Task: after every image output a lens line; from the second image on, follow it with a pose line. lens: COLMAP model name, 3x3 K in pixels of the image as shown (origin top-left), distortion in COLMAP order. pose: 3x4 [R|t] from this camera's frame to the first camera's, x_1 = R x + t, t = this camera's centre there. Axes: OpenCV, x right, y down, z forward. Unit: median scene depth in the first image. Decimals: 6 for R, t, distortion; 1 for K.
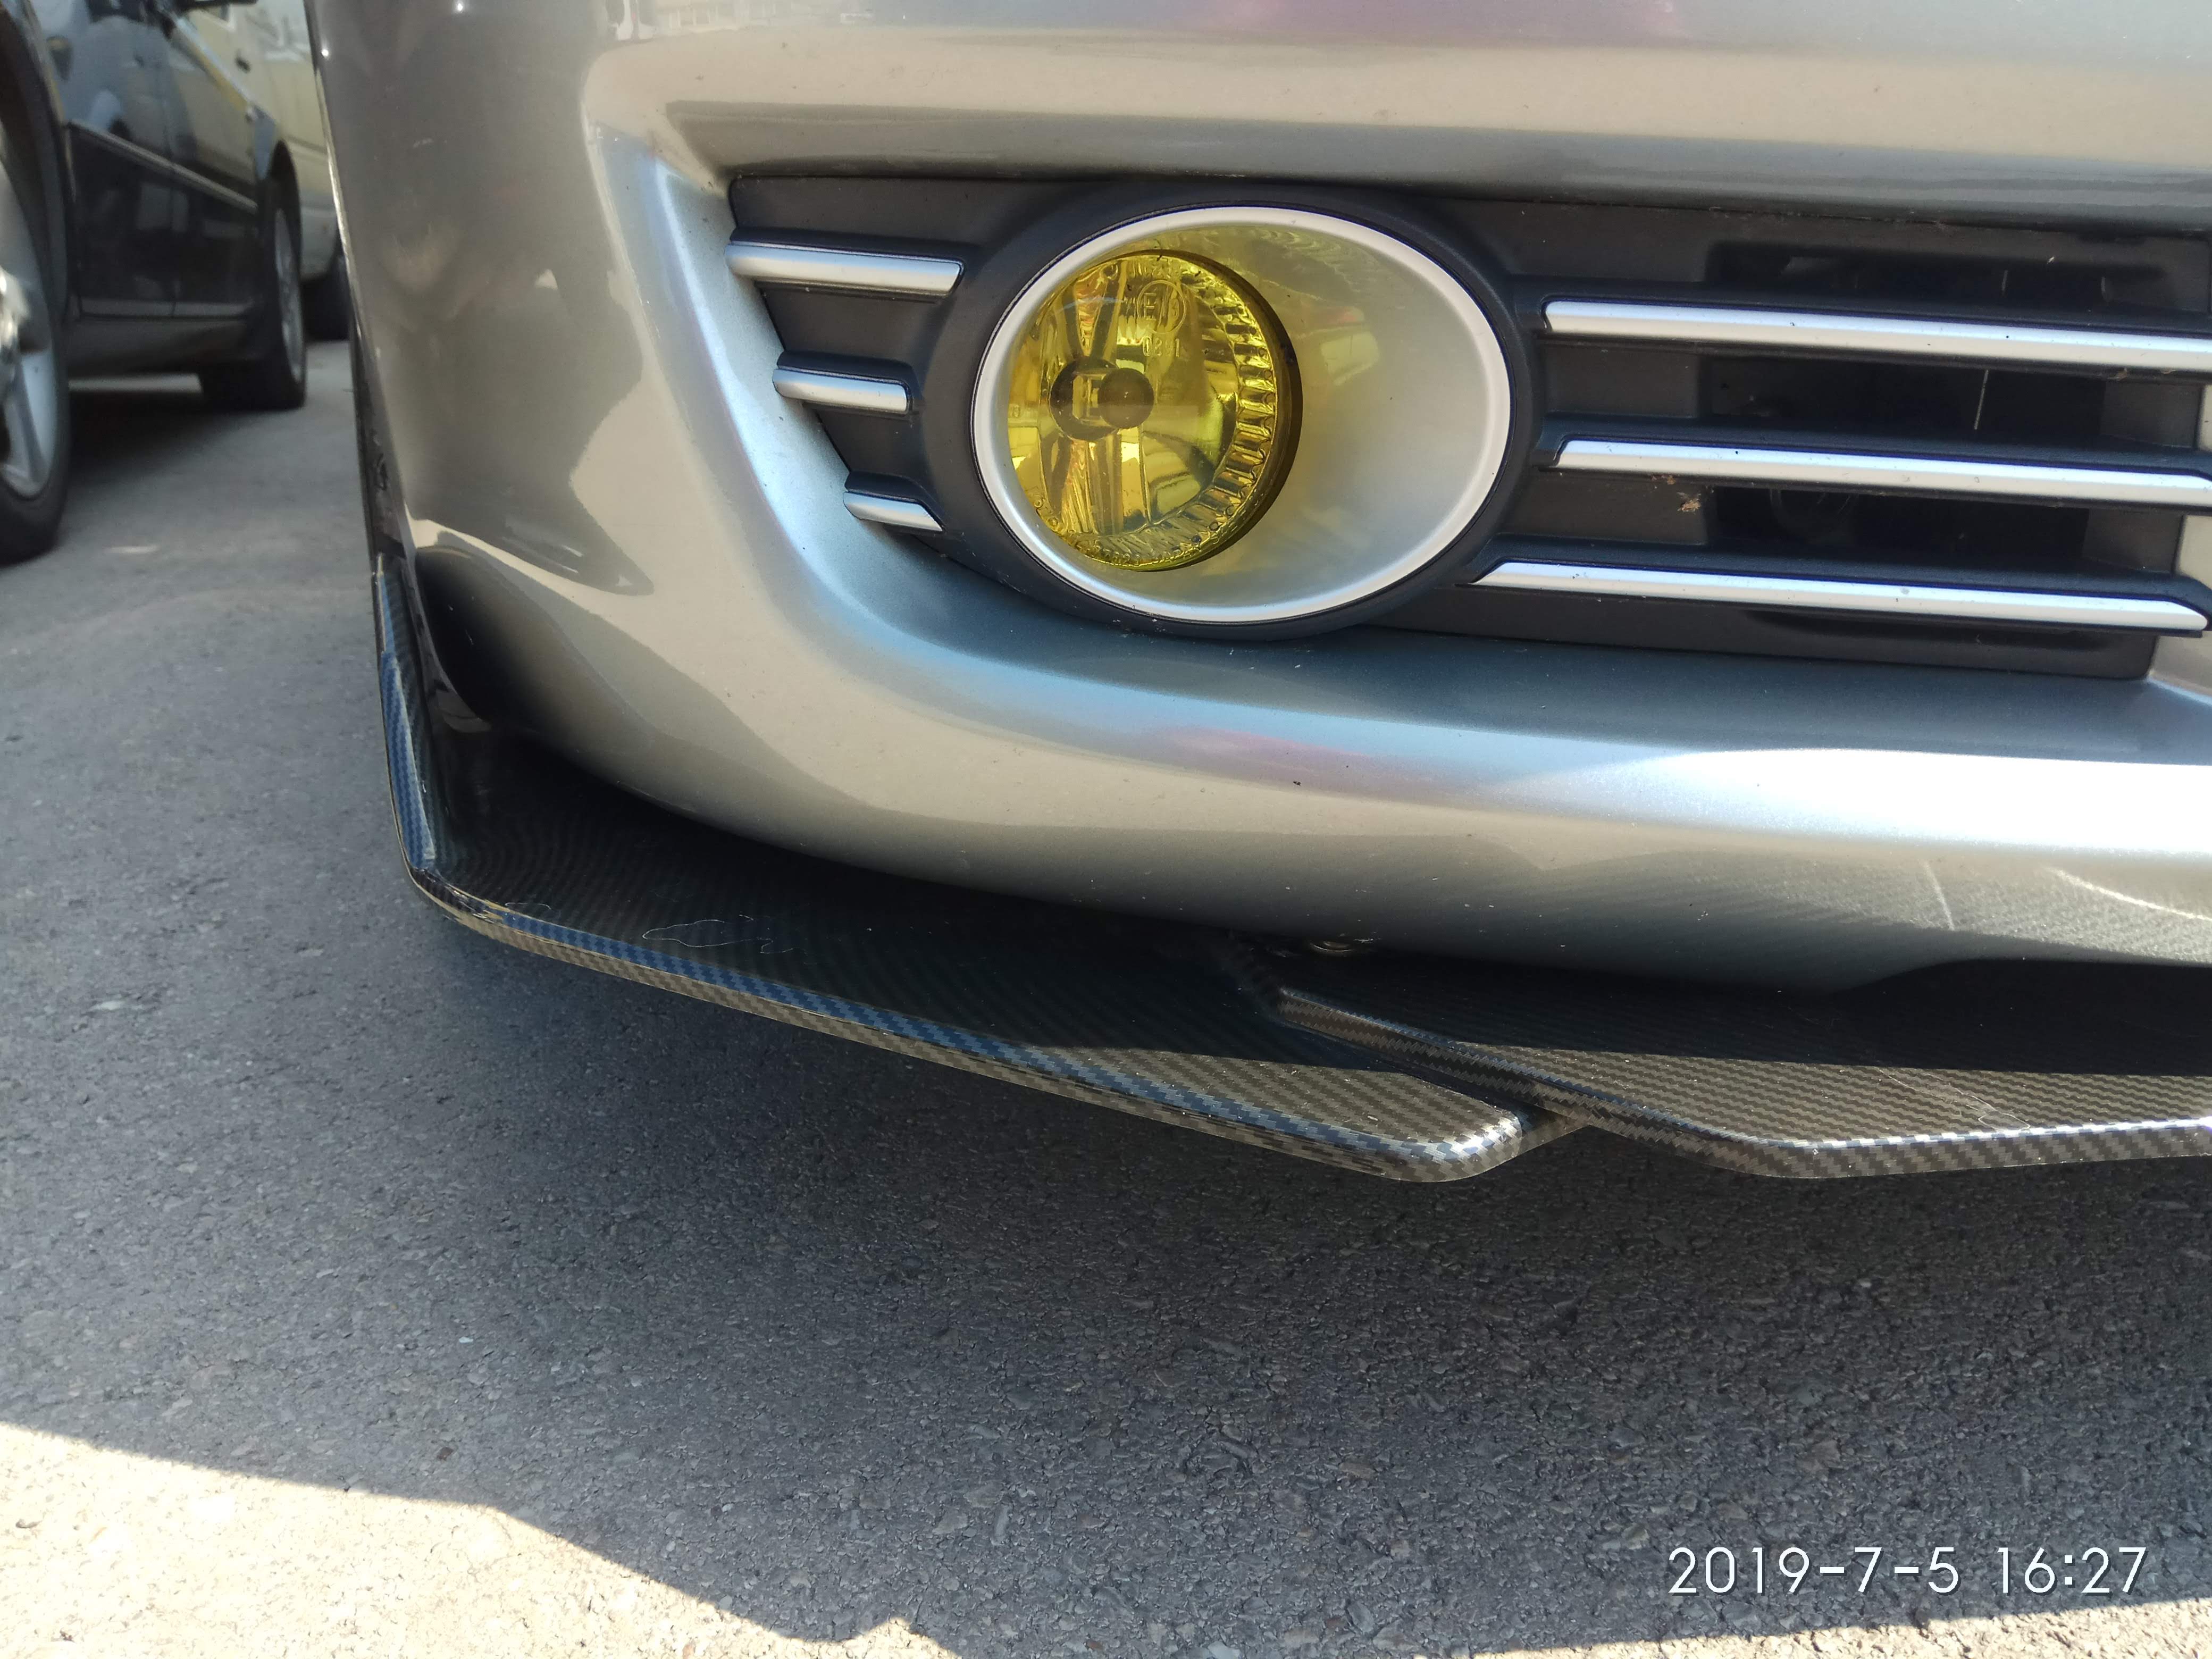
lens RADIAL K [[1590.2, 0, 1106.0], [0, 1590.2, 829.5], [0, 0, 1]] dist [0.041762, -0.080507]
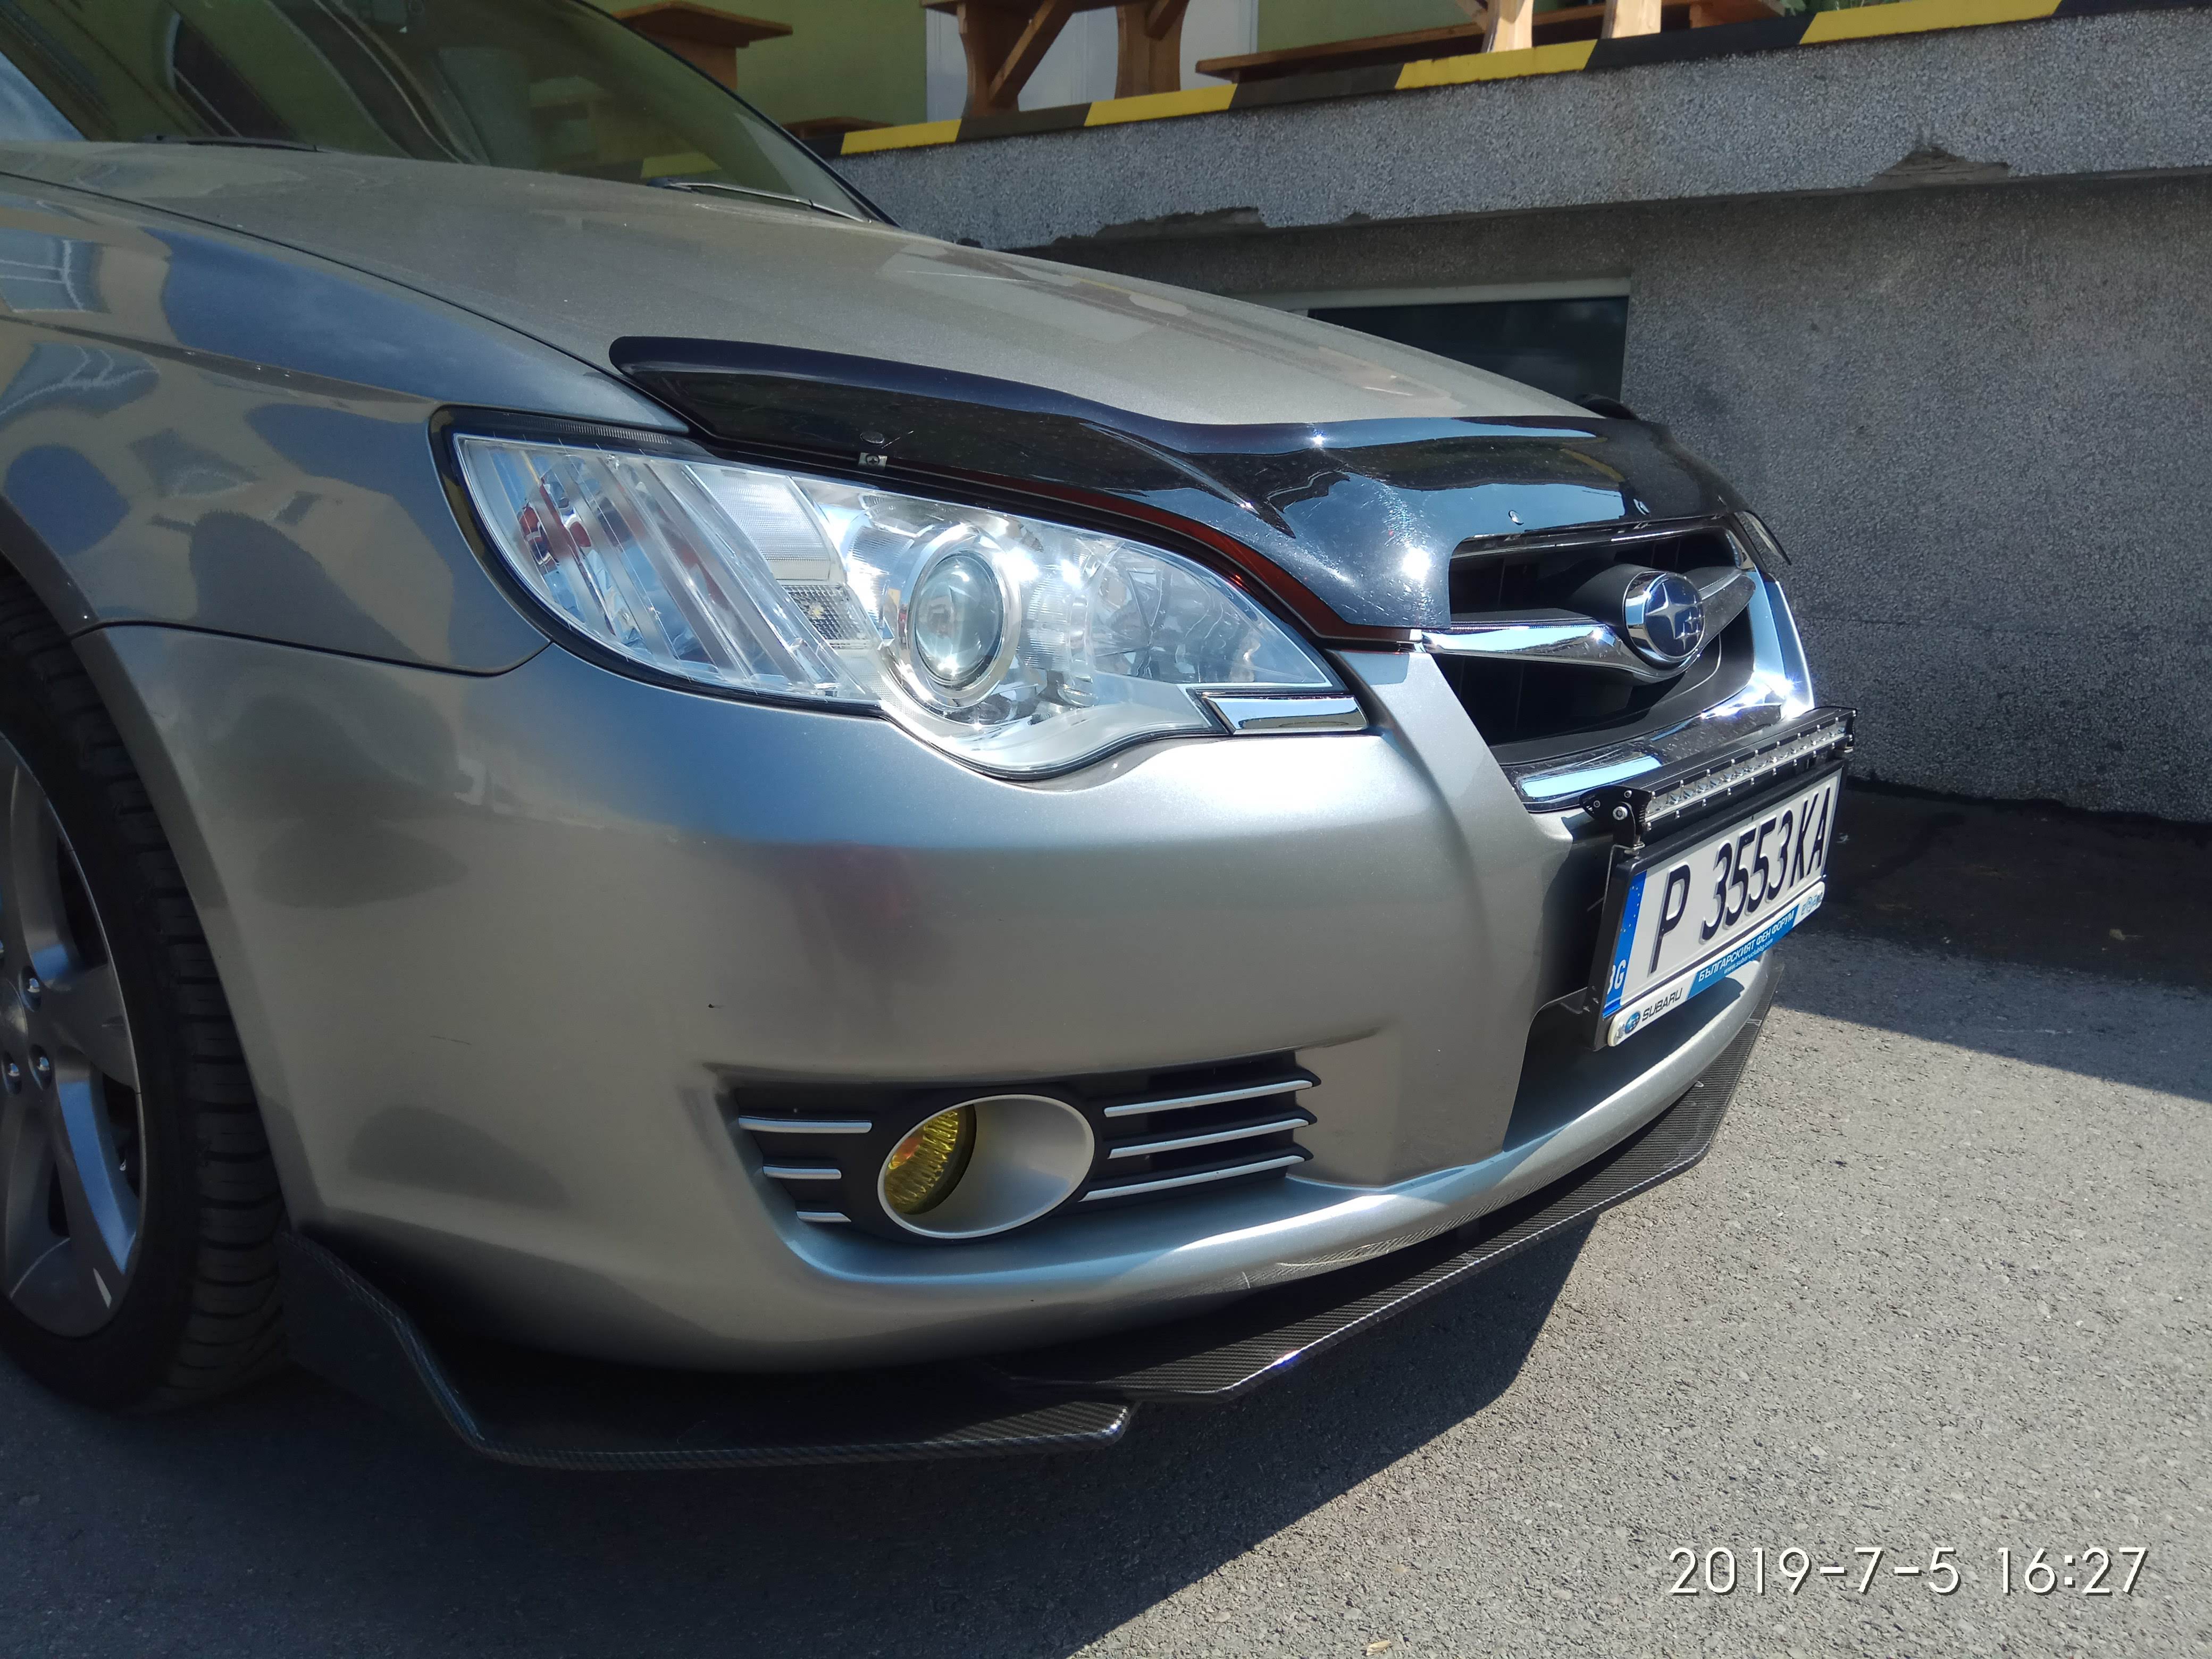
lens RADIAL K [[1590.2, 0, 1106.0], [0, 1590.2, 829.5], [0, 0, 1]] dist [0.041762, -0.080507]
pose [[0.814890, -0.125016, 0.565972, -1.075466], [0.154636, 0.987962, -0.004418, -0.710733], [-0.558607, 0.091120, 0.824412, -1.144855]]
